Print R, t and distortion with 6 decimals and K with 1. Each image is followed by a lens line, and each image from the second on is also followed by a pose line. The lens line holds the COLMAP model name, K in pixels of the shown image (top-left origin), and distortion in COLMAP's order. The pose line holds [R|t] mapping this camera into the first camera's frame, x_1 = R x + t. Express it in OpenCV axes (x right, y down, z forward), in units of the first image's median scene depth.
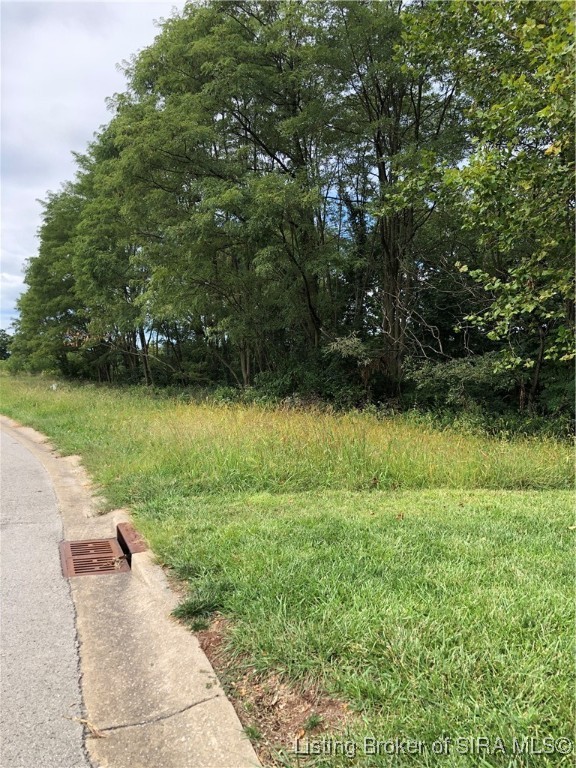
lens RADIAL K [[630.8, 0, 287.7], [0, 630.8, 380.0], [0, 0, 1]] dist [0.074806, 0.001199]
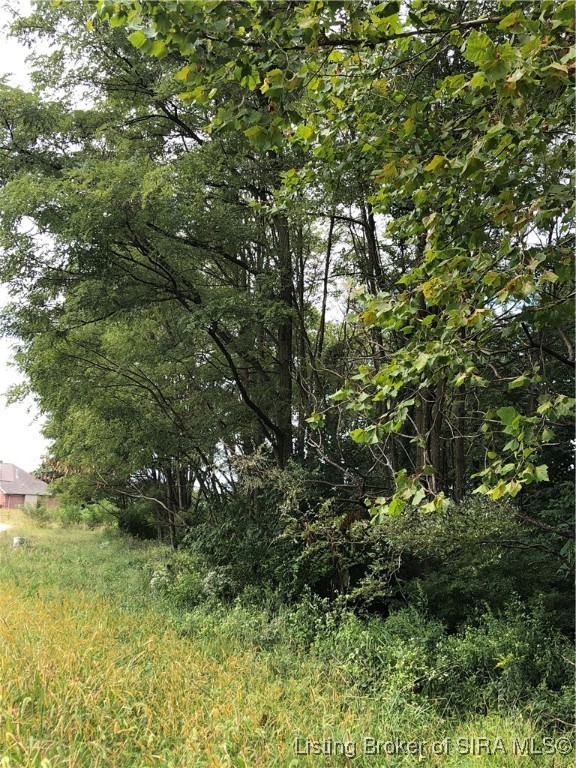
lens RADIAL K [[864.5, 0, 286.8], [0, 864.5, 382.2], [0, 0, 1]] dist [-0.015012, 0.000000]
pose [[0.965100, -0.003177, -0.261861, 0.184864], [-0.047518, 0.981204, -0.187033, 0.001564], [0.257533, 0.192949, 0.946809, 0.202862]]
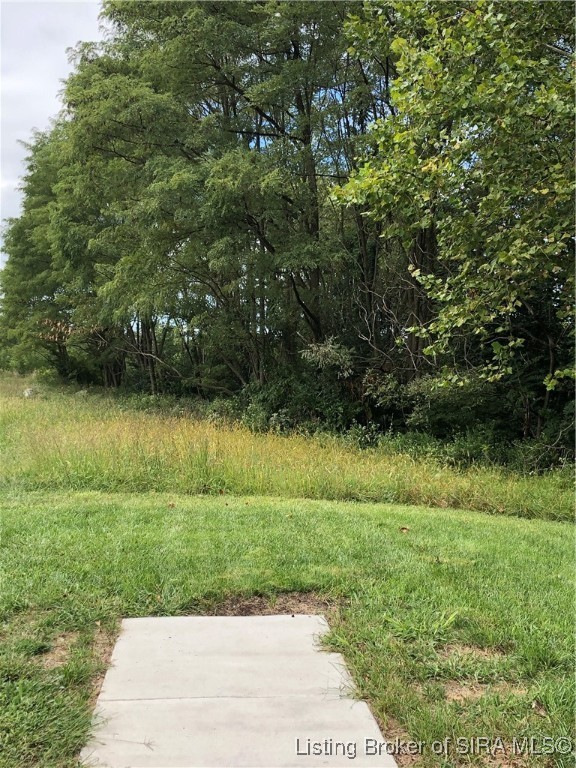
lens RADIAL K [[980.9, 0, 288.4], [0, 980.9, 388.1], [0, 0, 1]] dist [0.129240, 0.000000]
pose [[0.991210, 0.026858, -0.129539, 0.135162], [-0.027230, 0.999629, -0.001099, -0.003946], [0.129462, 0.004617, 0.991574, -0.184017]]
